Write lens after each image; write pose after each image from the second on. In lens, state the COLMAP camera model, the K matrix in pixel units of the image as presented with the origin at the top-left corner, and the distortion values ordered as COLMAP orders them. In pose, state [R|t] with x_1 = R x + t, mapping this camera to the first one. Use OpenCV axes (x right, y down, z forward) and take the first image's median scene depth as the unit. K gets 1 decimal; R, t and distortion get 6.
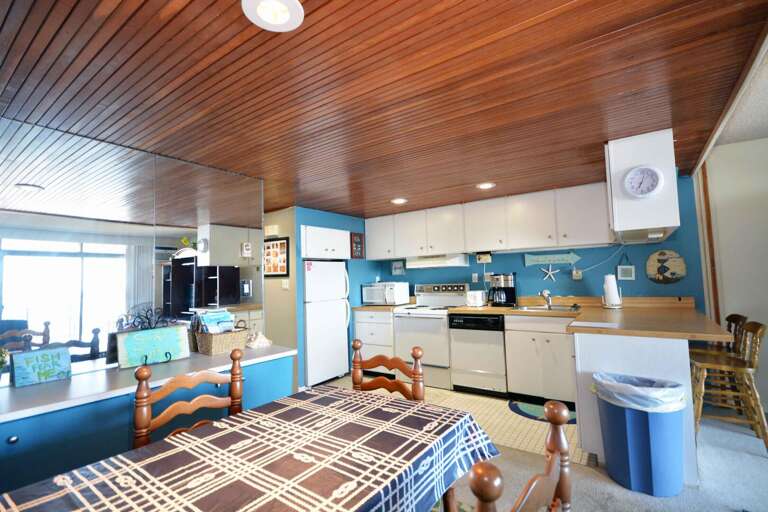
lens RADIAL K [[356.6, 0, 383.1], [0, 356.6, 254.4], [0, 0, 1]] dist [0.001626, -0.000618]
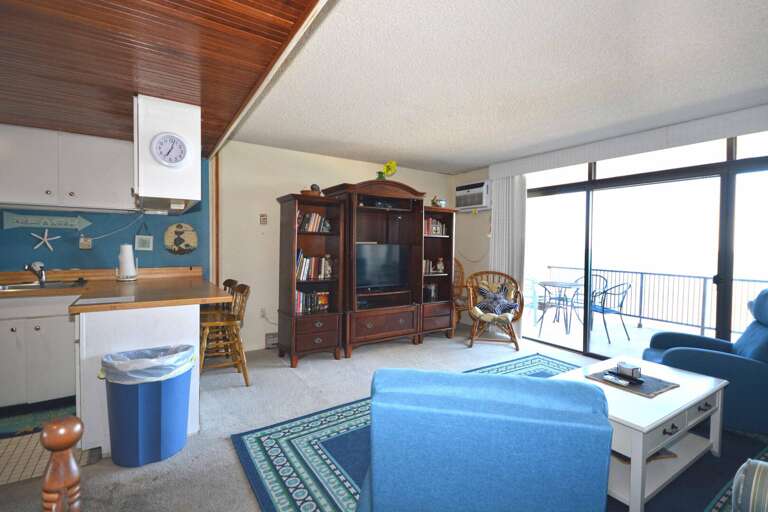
lens RADIAL K [[356.6, 0, 380.9], [0, 356.6, 253.4], [0, 0, 1]] dist [0.001626, -0.000618]
pose [[0.363154, 0.011873, 0.931654, 0.022164], [-0.081377, 0.996502, 0.019021, 0.012333], [-0.928169, -0.082723, 0.362850, 0.073523]]
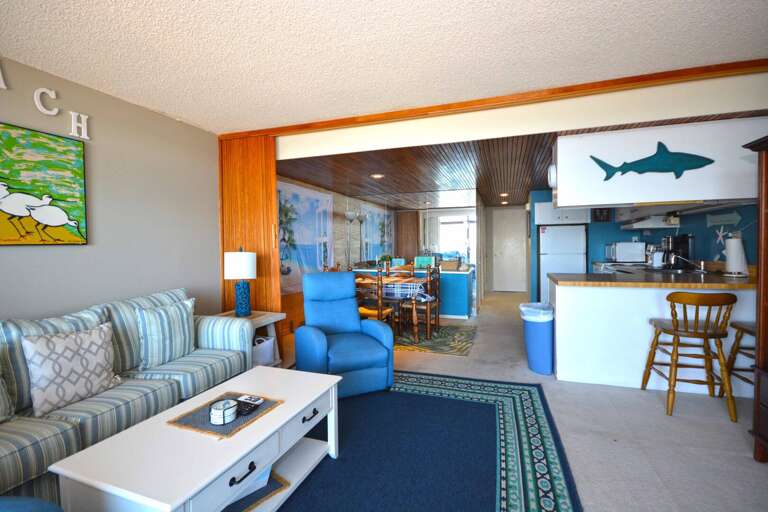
lens RADIAL K [[356.6, 0, 383.6], [0, 356.6, 256.2], [0, 0, 1]] dist [0.001626, -0.000618]
pose [[0.284402, 0.060678, -0.956783, 1.647477], [0.056128, 0.995229, 0.079800, -0.020988], [0.957061, -0.076397, 0.279640, -0.071095]]
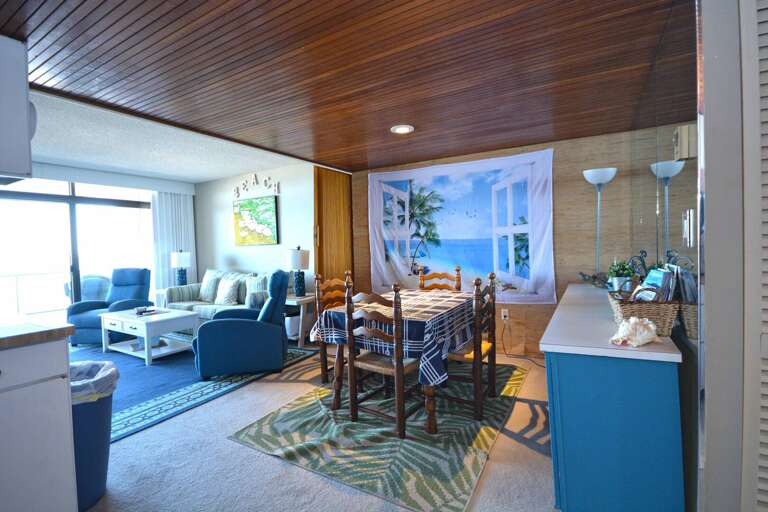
lens RADIAL K [[356.6, 0, 384.7], [0, 356.6, 252.7], [0, 0, 1]] dist [0.001626, -0.000618]
pose [[-0.993997, 0.059546, -0.091785, -0.062917], [0.062537, 0.997590, -0.030058, 0.142531], [0.089774, -0.035618, -0.995325, 1.649627]]
